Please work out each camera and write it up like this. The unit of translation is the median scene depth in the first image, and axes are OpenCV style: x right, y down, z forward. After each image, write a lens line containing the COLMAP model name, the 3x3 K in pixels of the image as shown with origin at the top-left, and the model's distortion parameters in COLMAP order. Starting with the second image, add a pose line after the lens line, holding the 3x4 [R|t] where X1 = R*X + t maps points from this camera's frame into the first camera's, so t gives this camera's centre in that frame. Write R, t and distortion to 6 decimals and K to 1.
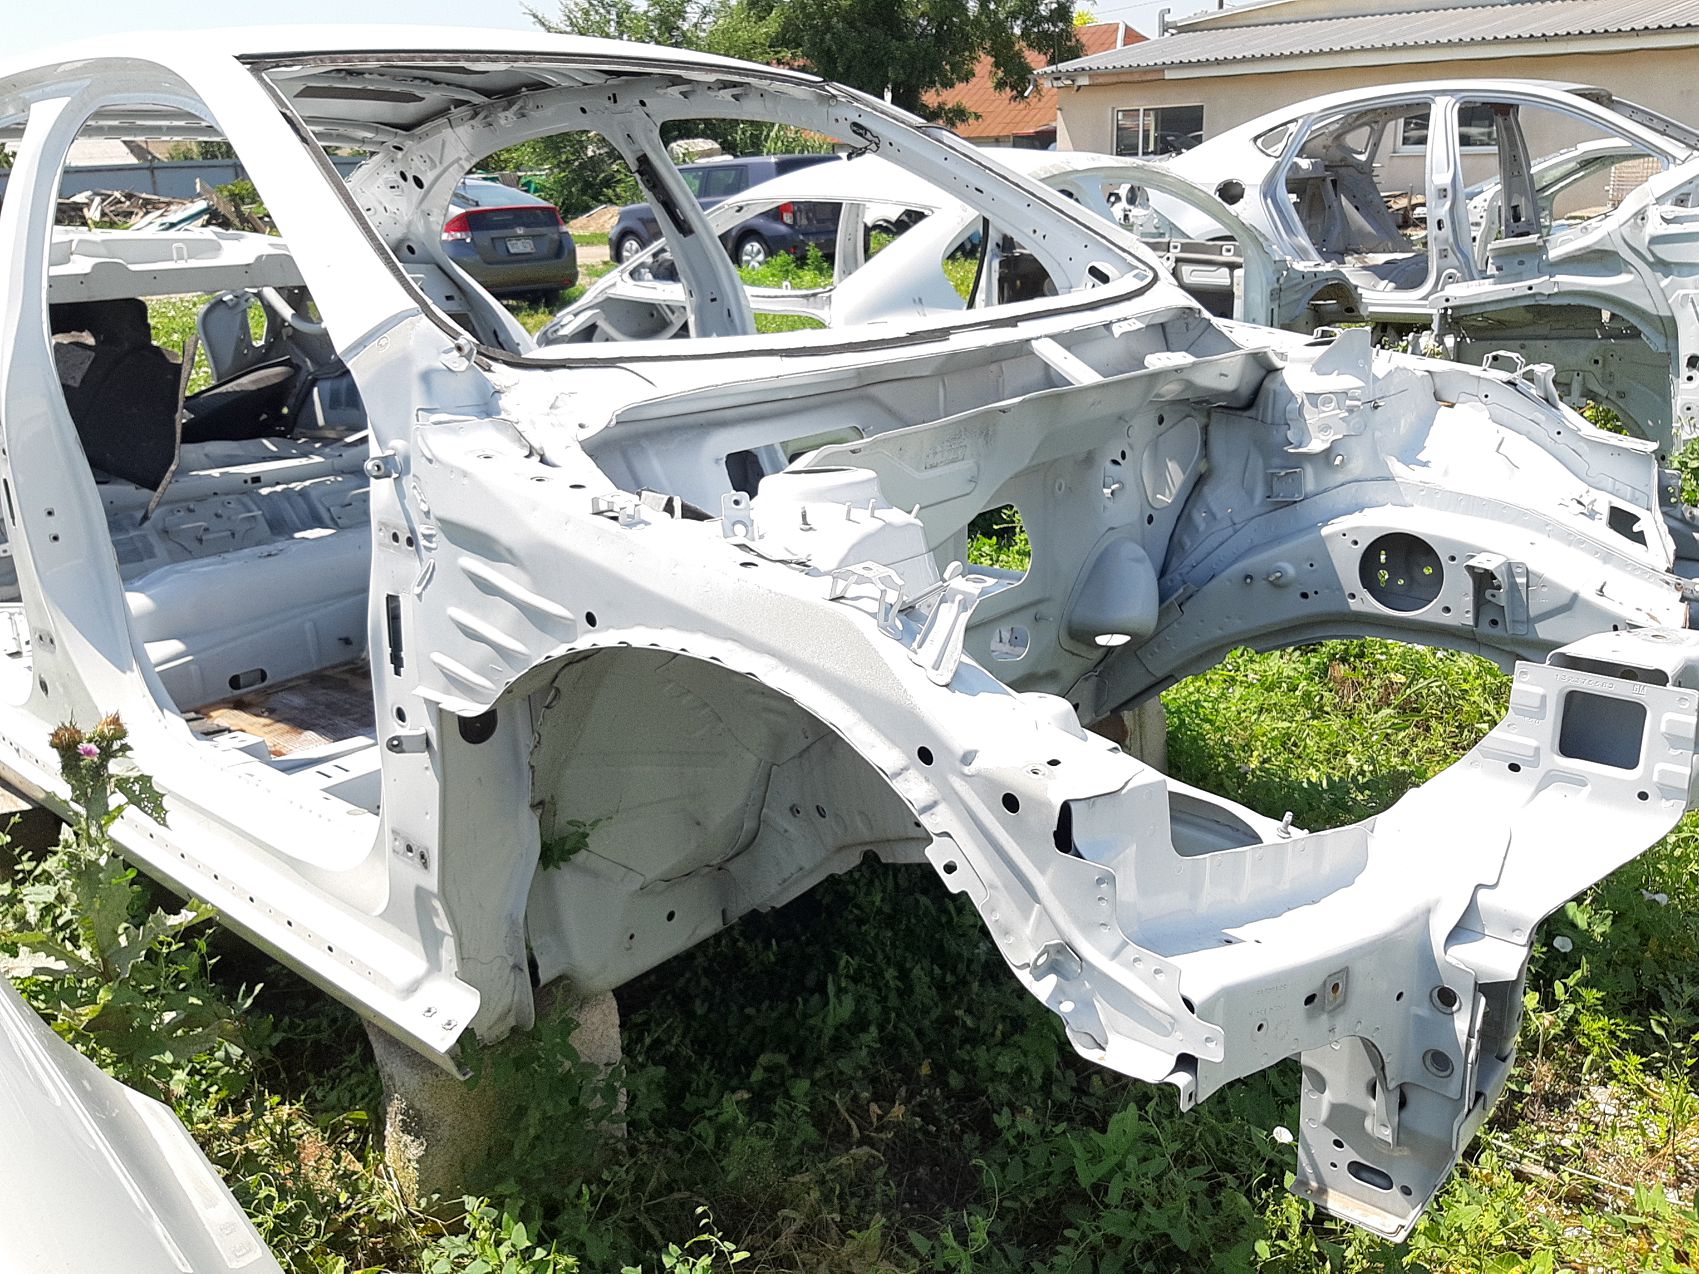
lens RADIAL K [[1428.3, 0, 849.3], [0, 1428.3, 636.3], [0, 0, 1]] dist [0.011383, -0.034326]
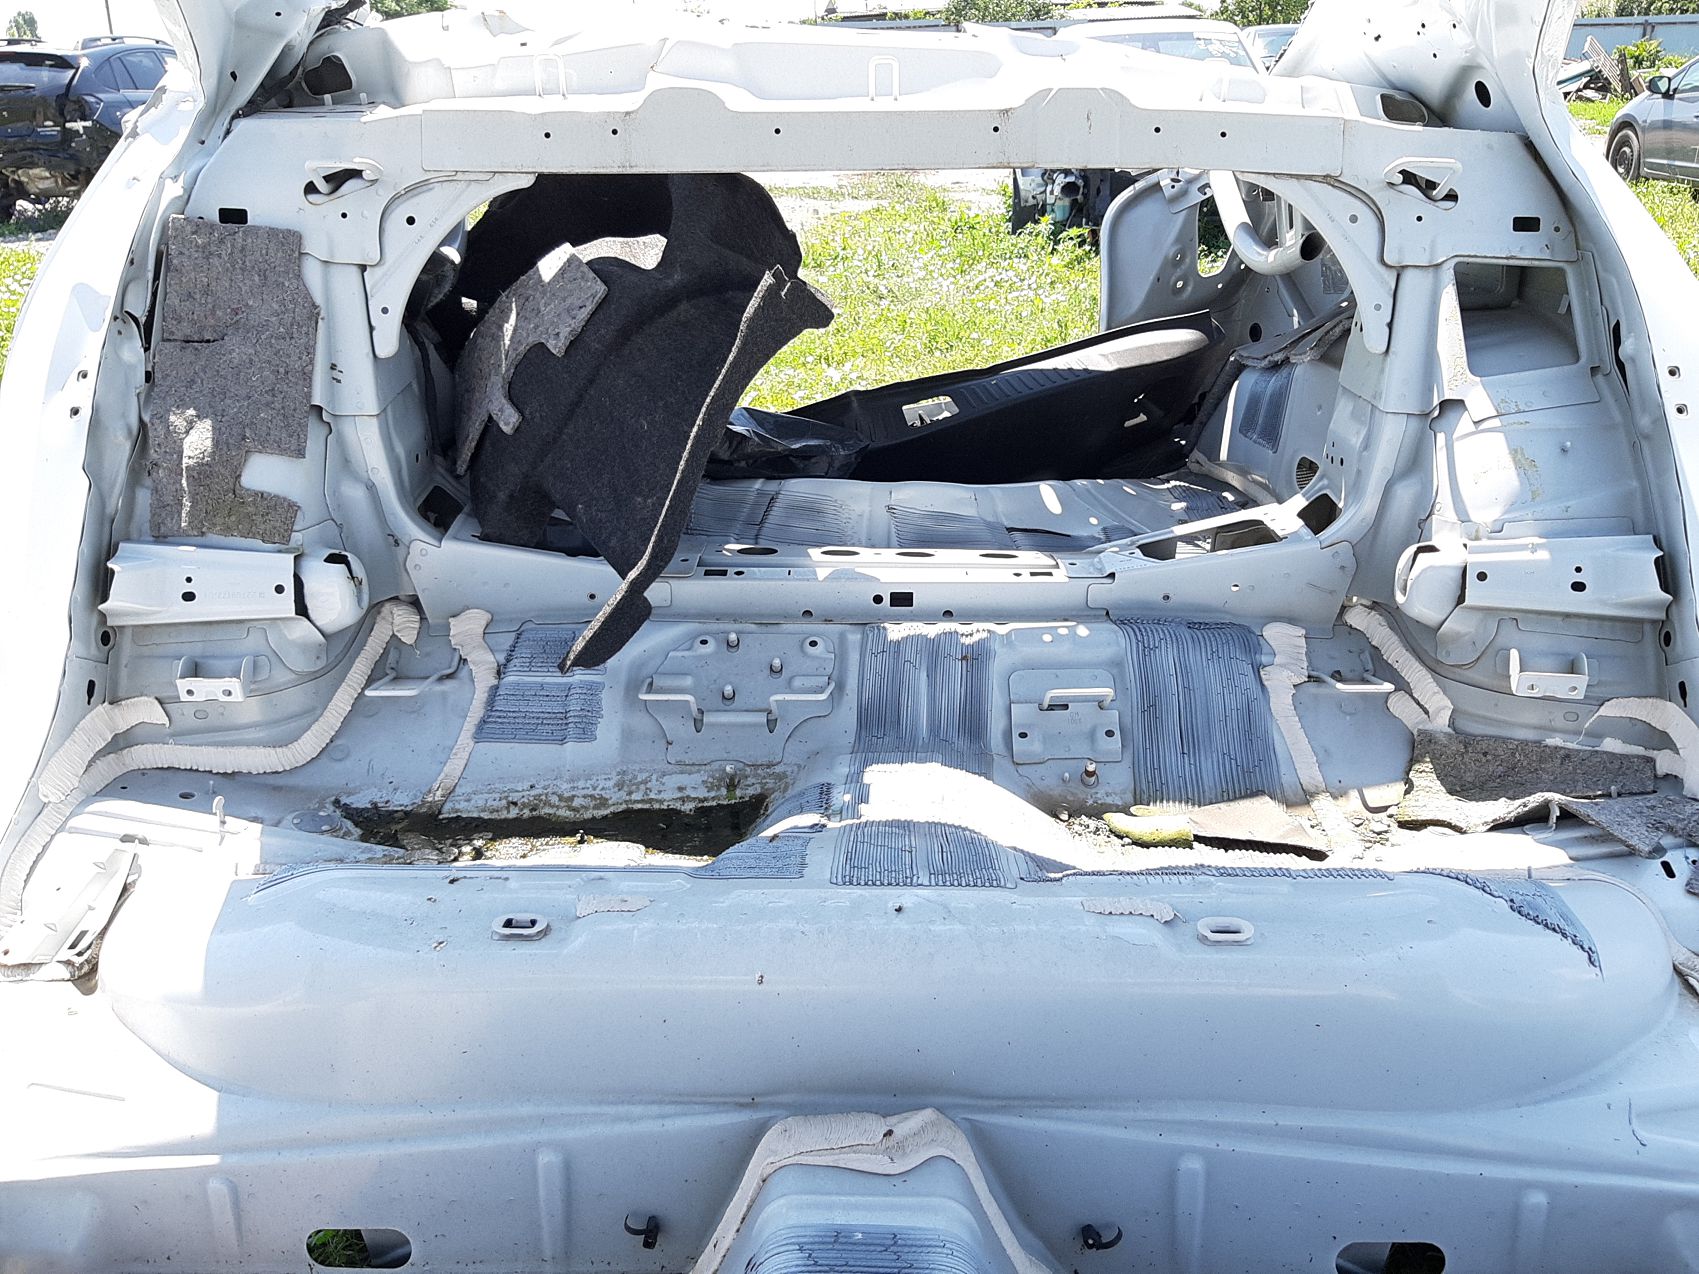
lens RADIAL K [[1428.3, 0, 853.6], [0, 1428.3, 643.3], [0, 0, 1]] dist [0.011383, -0.034326]
pose [[0.642397, 0.296550, -0.706671, -0.089185], [-0.233011, 0.954024, 0.188533, -0.156852], [0.730091, 0.043549, 0.681961, 0.601004]]
